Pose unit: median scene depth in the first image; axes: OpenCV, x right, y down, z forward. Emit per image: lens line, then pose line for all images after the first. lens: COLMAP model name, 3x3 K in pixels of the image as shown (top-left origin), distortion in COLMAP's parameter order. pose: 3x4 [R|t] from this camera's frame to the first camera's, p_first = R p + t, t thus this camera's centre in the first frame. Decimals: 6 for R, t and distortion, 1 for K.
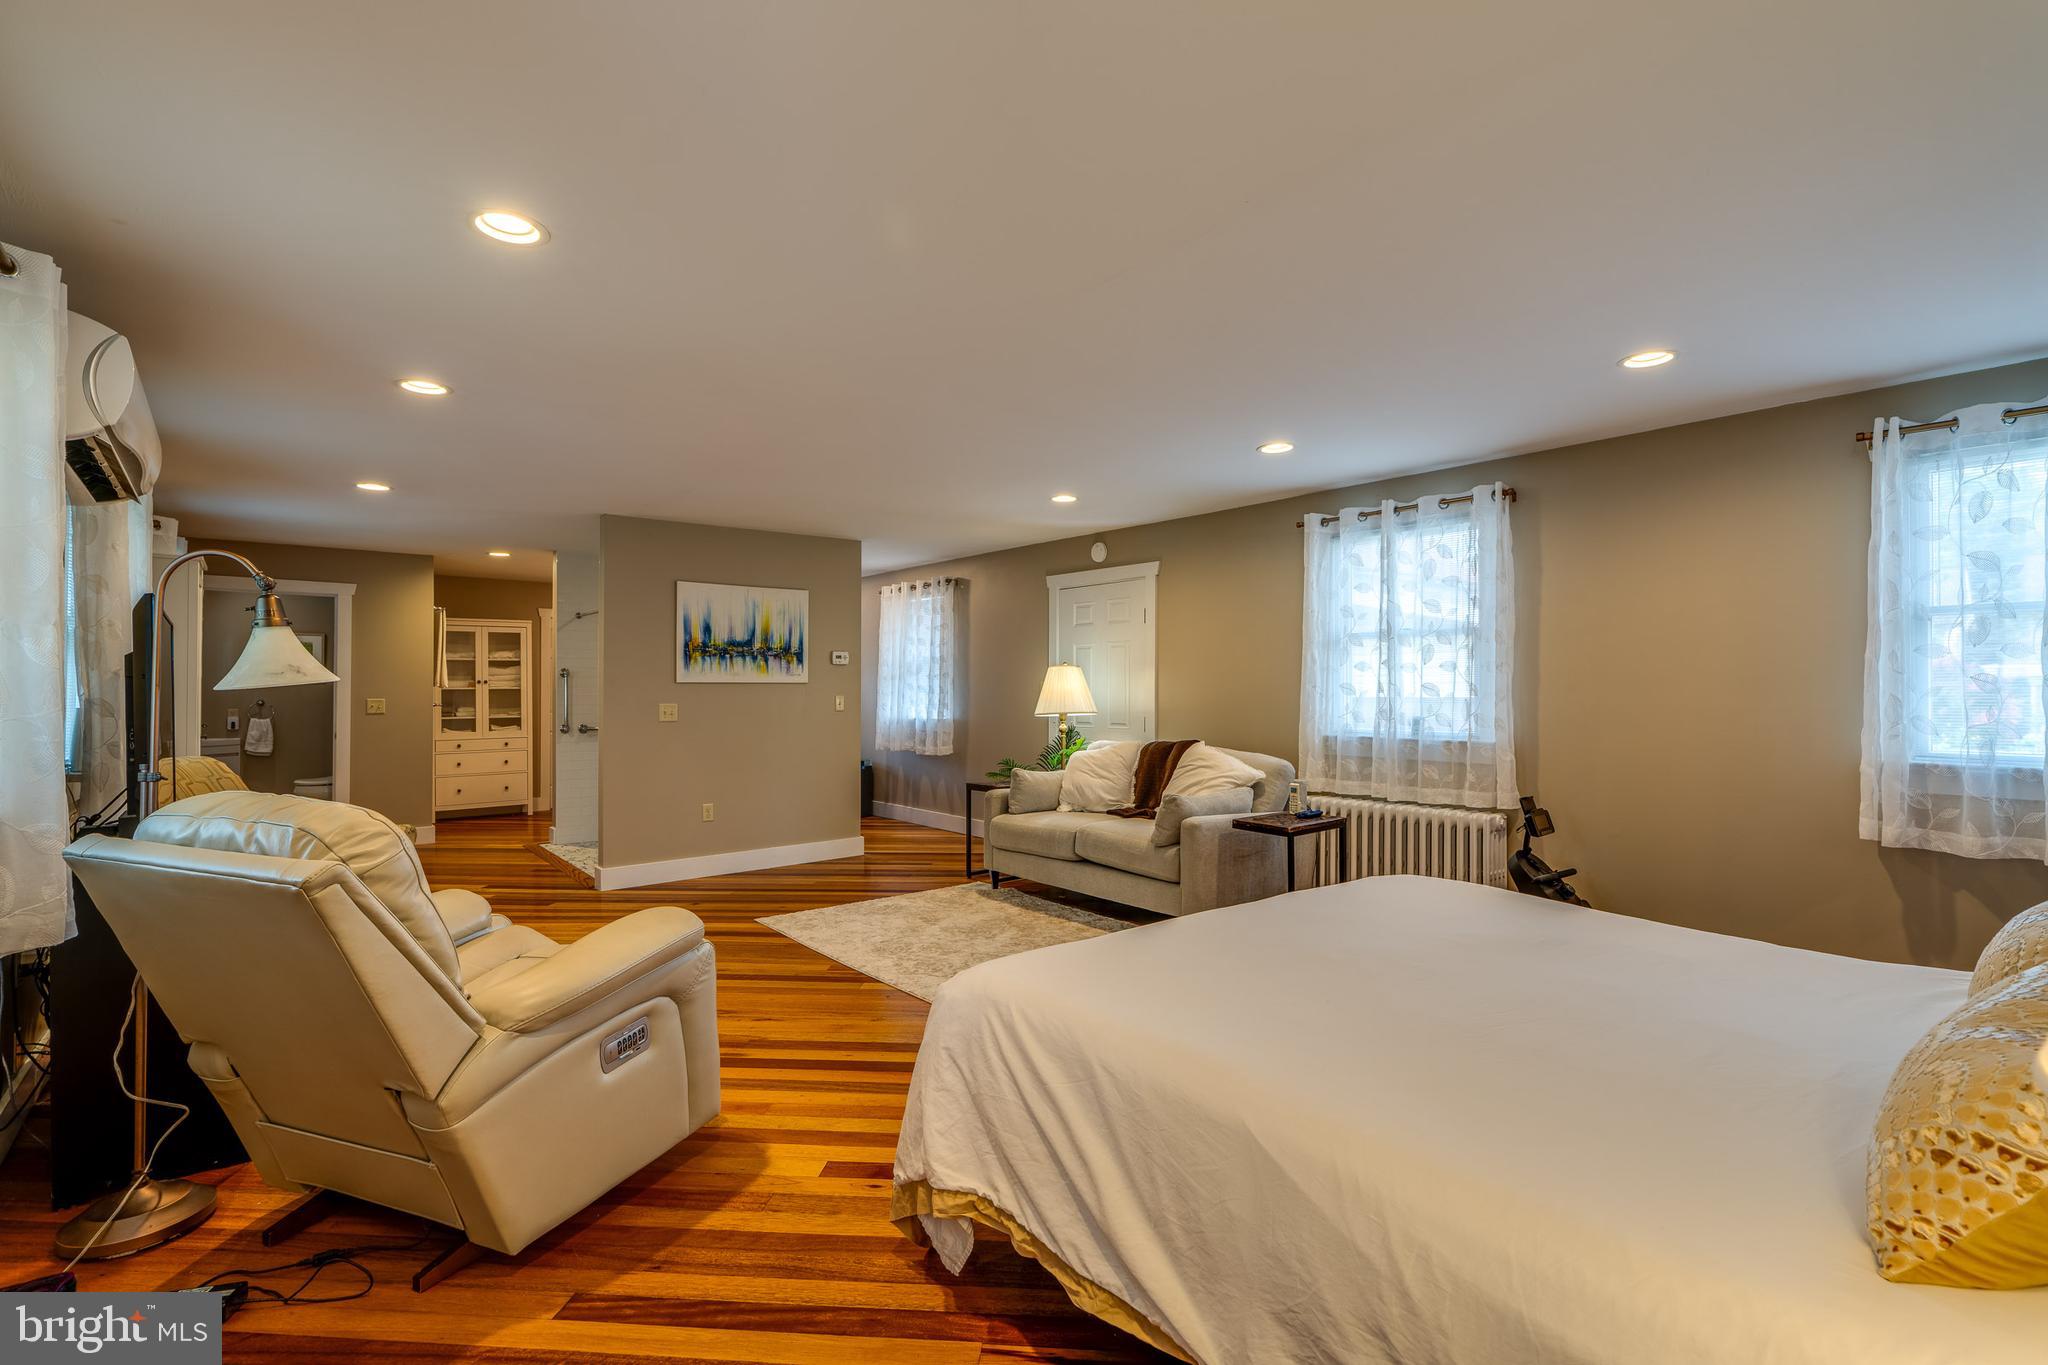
lens RADIAL K [[930.5, 0, 1024.0], [0, 930.5, 682.5], [0, 0, 1]] dist [-0.004880, 0.000514]
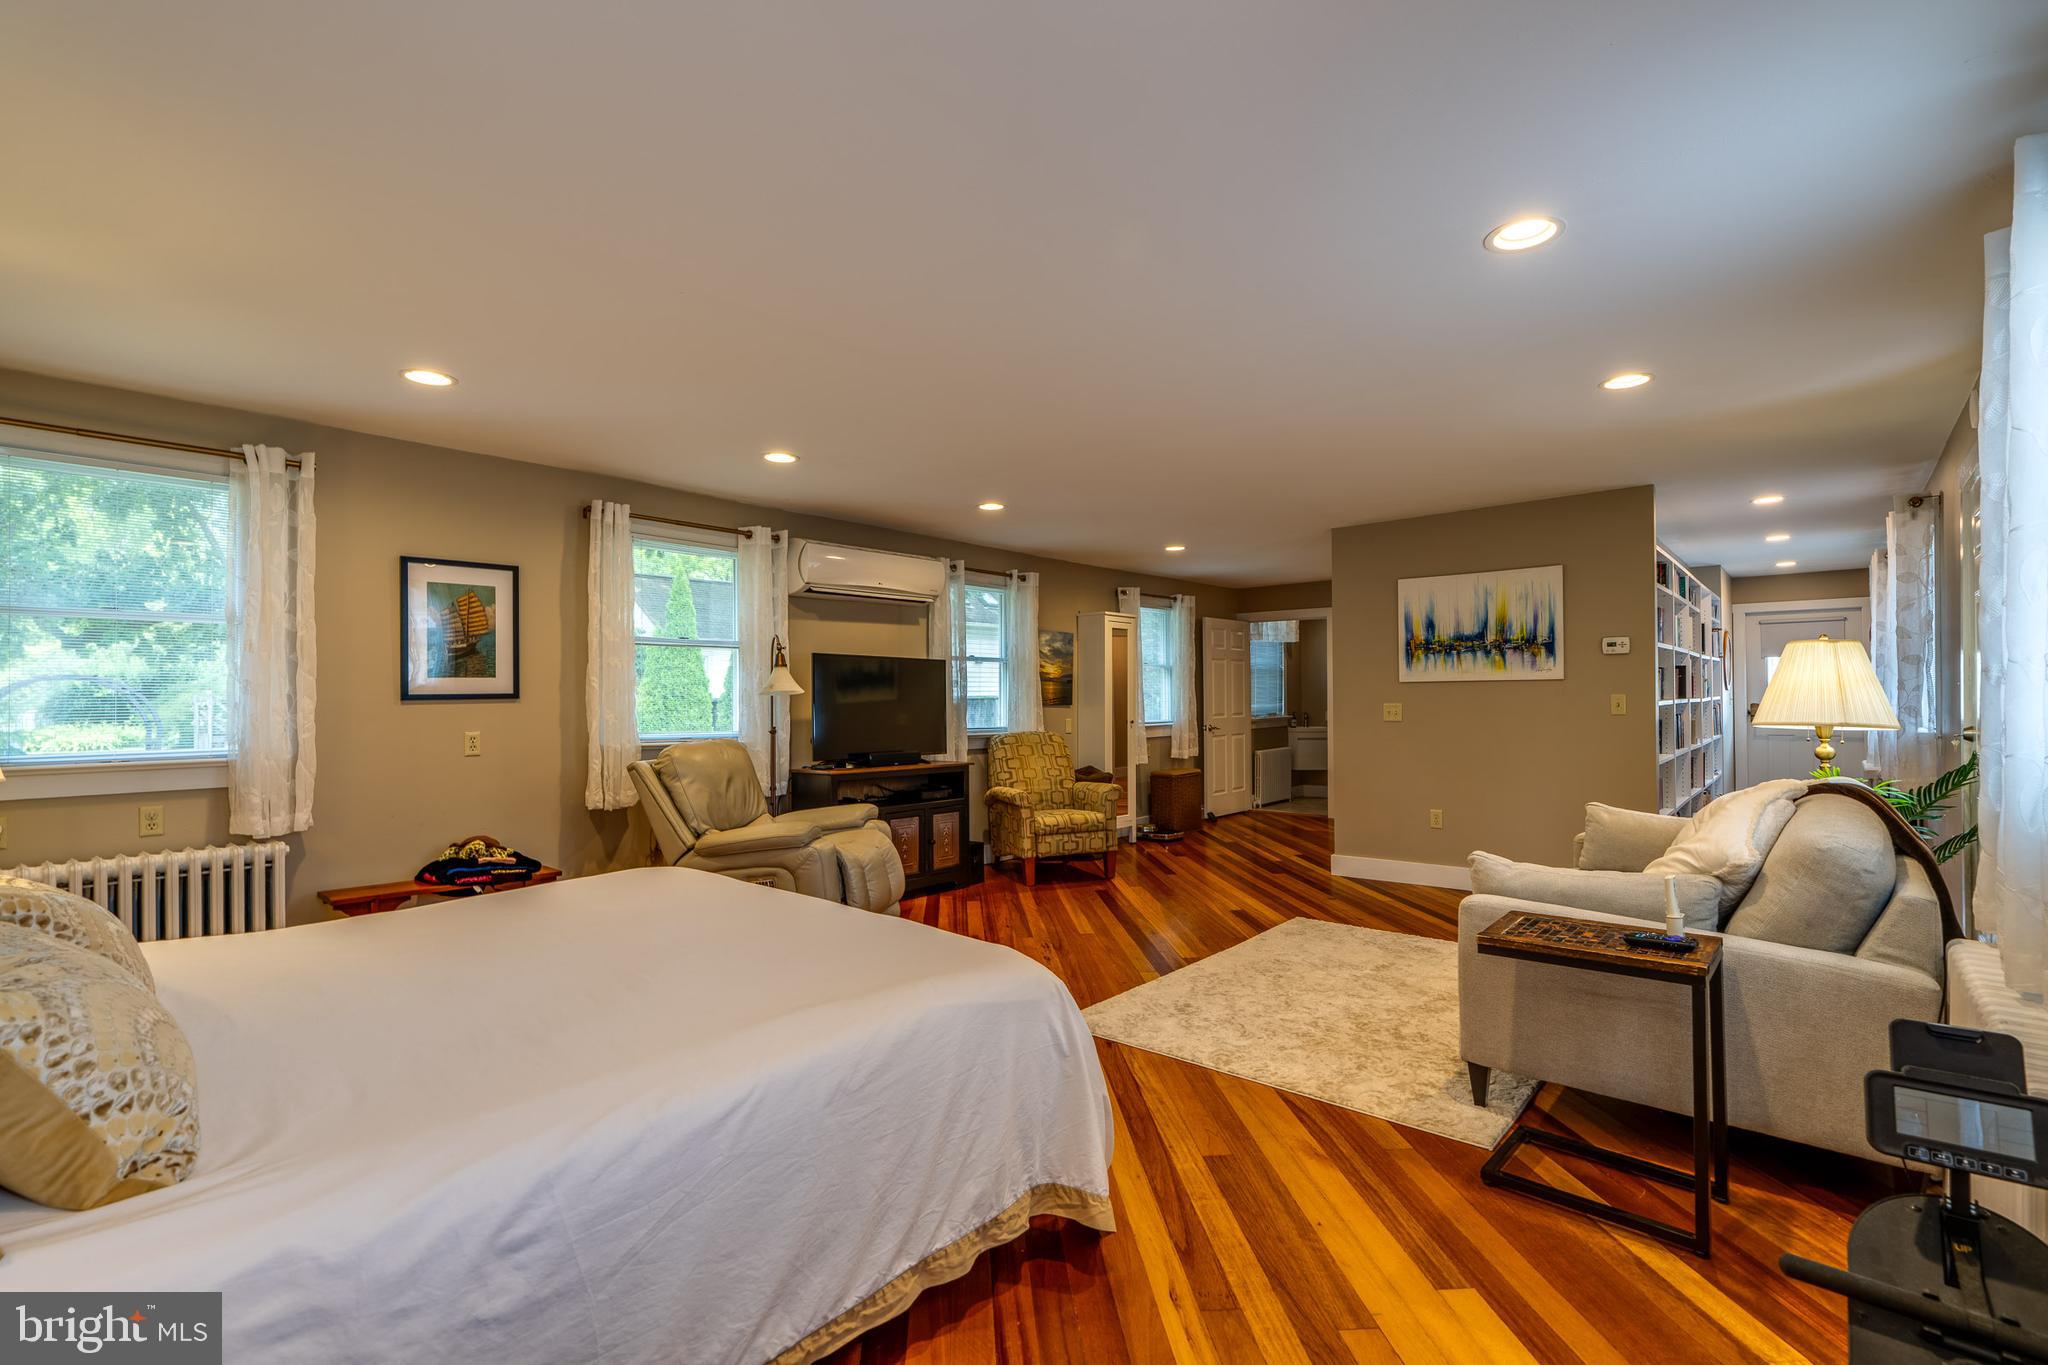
lens RADIAL K [[930.5, 0, 1024.0], [0, 930.5, 682.5], [0, 0, 1]] dist [-0.004880, 0.000514]
pose [[0.159683, -0.014866, -0.987056, 0.514316], [0.017504, 0.999772, -0.012225, 0.005291], [0.987013, -0.015325, 0.159906, 0.424179]]
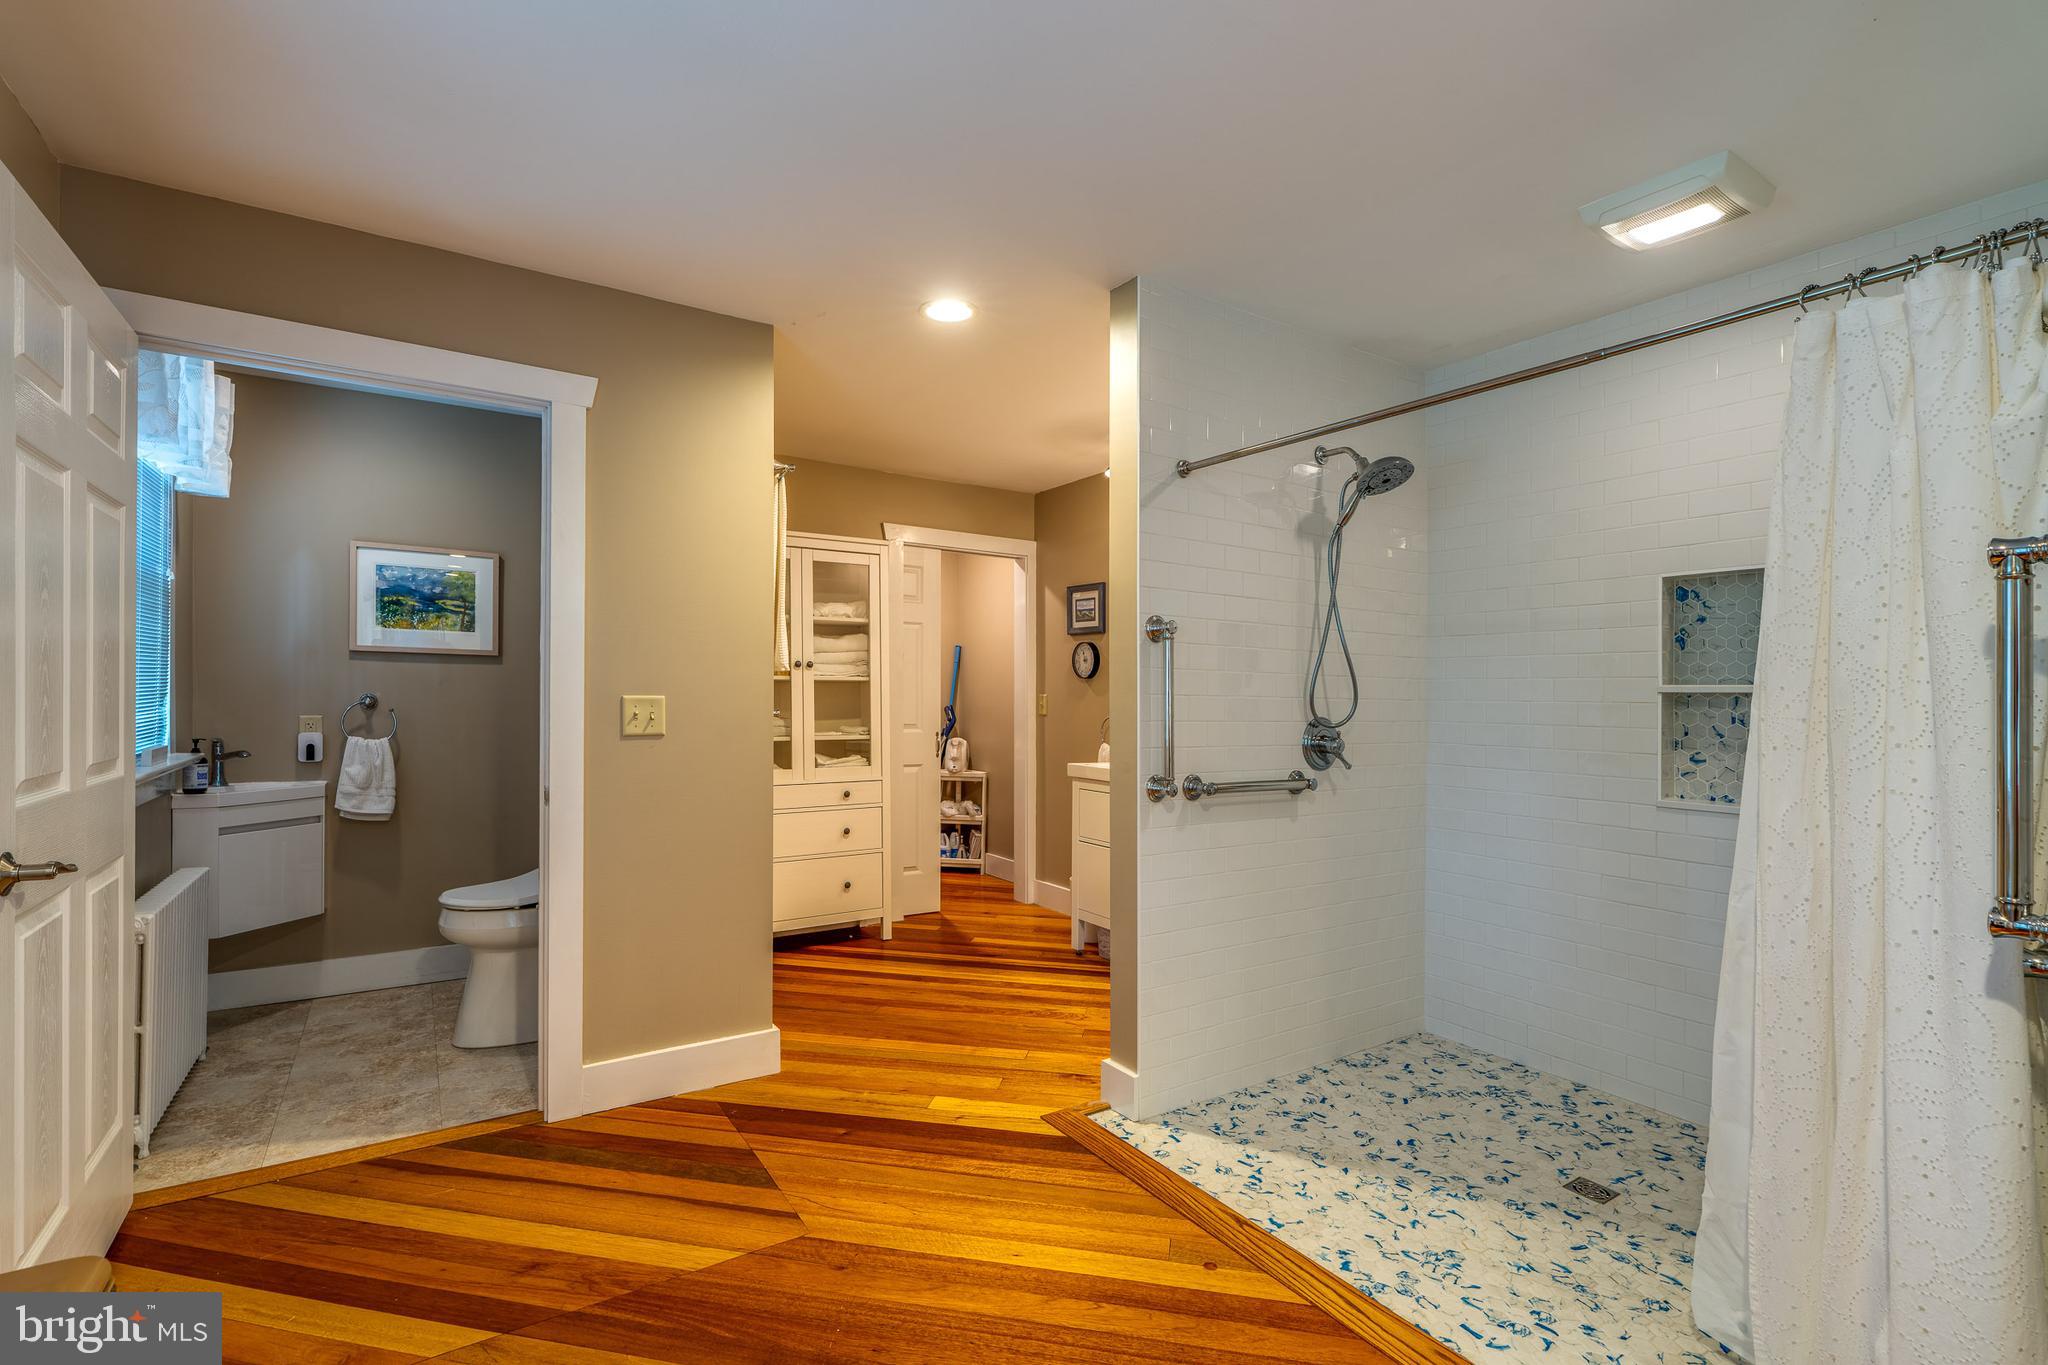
lens RADIAL K [[950.2, 0, 1023.6], [0, 950.2, 710.7], [0, 0, 1]] dist [-0.001649, 0.000185]
pose [[0.993534, 0.015086, -0.112529, -0.578807], [-0.012742, 0.999687, 0.021523, 0.015529], [0.112819, -0.019950, 0.993415, 0.734209]]
